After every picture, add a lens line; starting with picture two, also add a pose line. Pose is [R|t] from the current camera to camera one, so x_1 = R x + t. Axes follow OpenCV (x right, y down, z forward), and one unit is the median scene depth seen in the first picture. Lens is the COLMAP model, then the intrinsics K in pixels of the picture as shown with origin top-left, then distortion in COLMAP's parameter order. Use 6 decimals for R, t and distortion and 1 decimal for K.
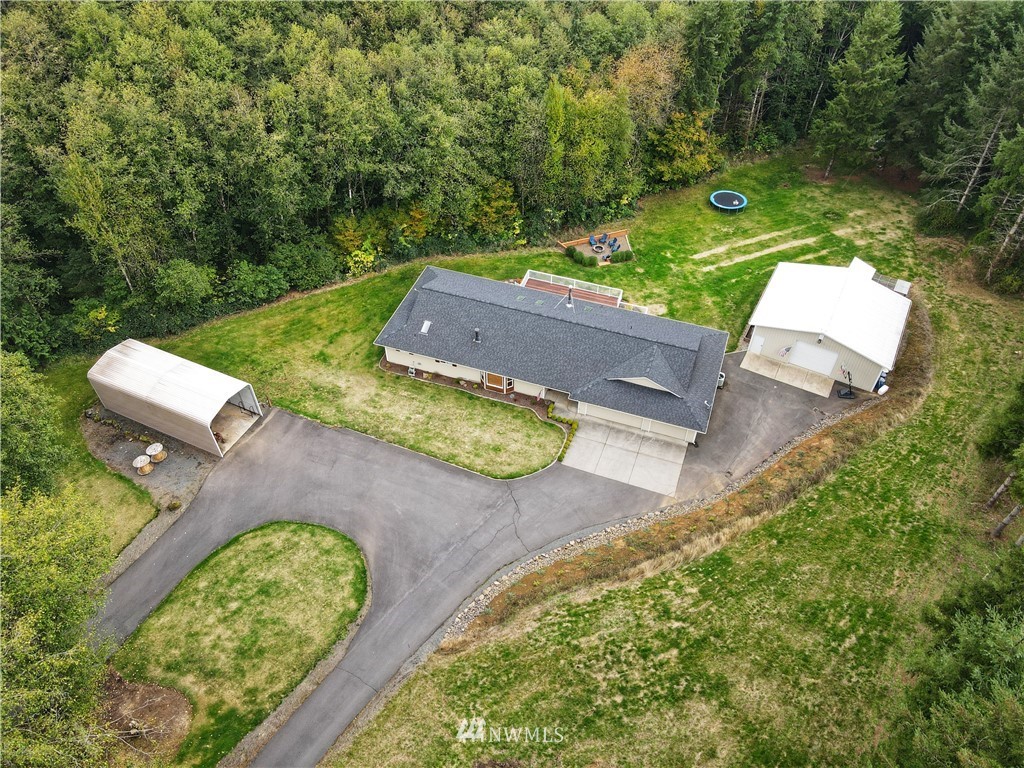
lens RADIAL K [[757.4, 0, 512.0], [0, 757.4, 384.0], [0, 0, 1]] dist [-0.026779, 0.083063]
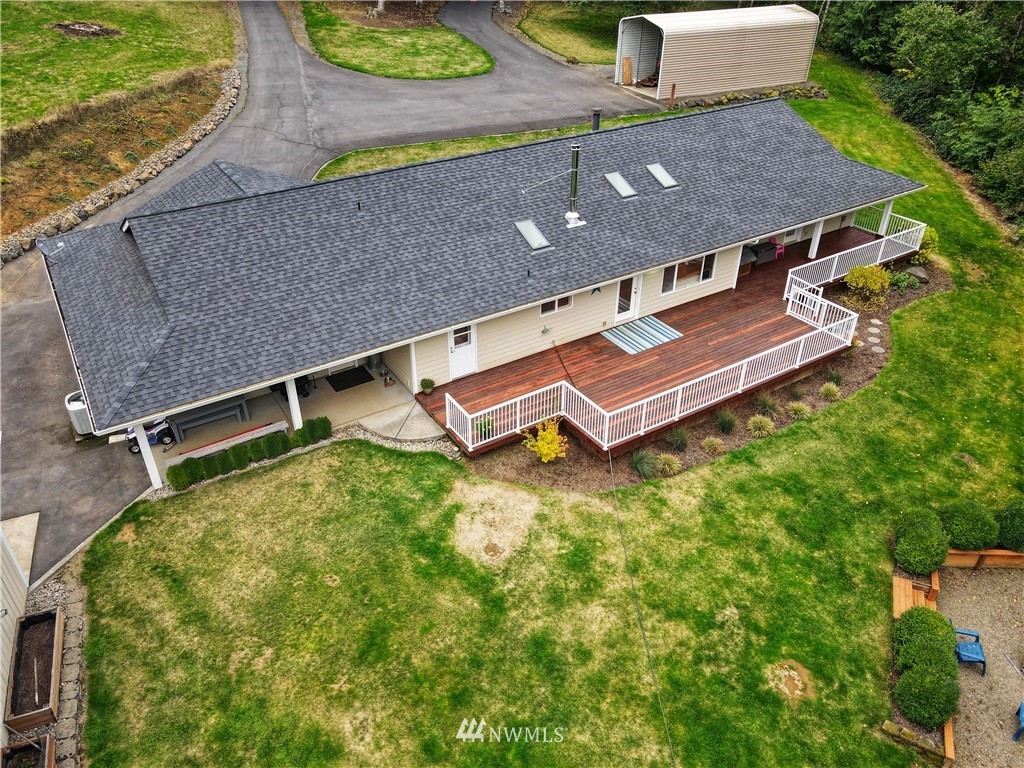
lens RADIAL K [[757.4, 0, 512.0], [0, 757.4, 384.0], [0, 0, 1]] dist [-0.026779, 0.083063]
pose [[-0.615387, 0.429122, -0.661176, 0.406571], [-0.574686, 0.329838, 0.748961, -0.369197], [0.539477, 0.840869, 0.043632, 1.197867]]
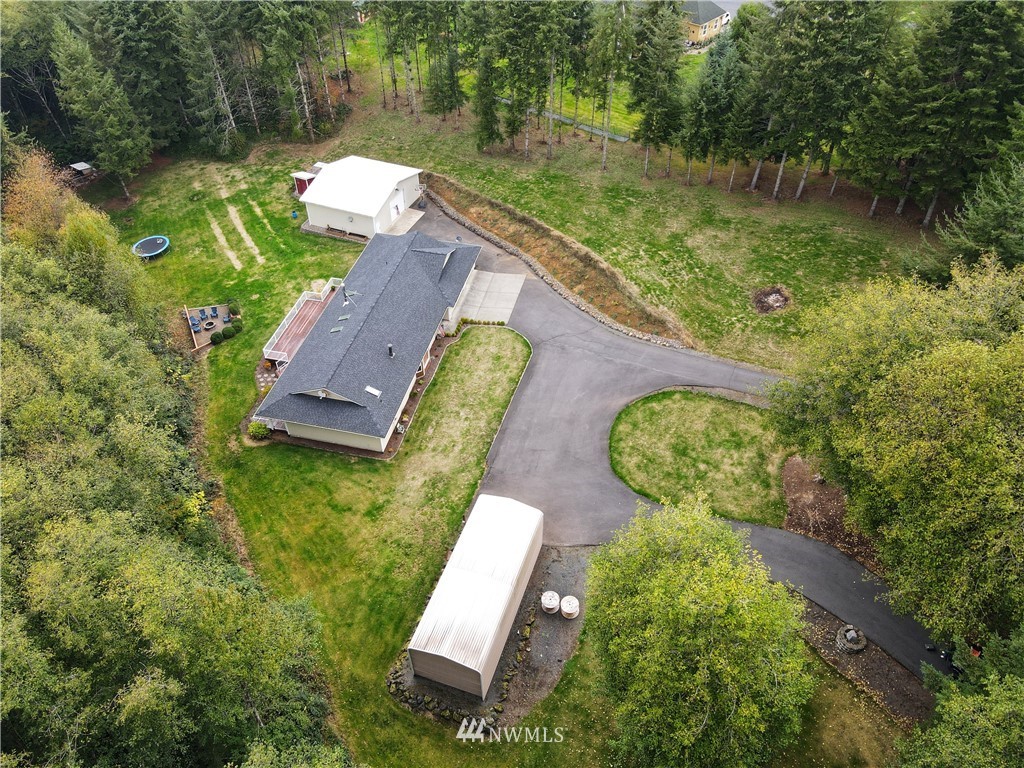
lens RADIAL K [[757.4, 0, 512.0], [0, 757.4, 384.0], [0, 0, 1]] dist [-0.026779, 0.083063]
pose [[-0.112462, -0.681113, 0.723490, -0.937451], [0.722459, 0.443843, 0.530147, -0.524915], [-0.682206, 0.582313, 0.442161, 0.499872]]
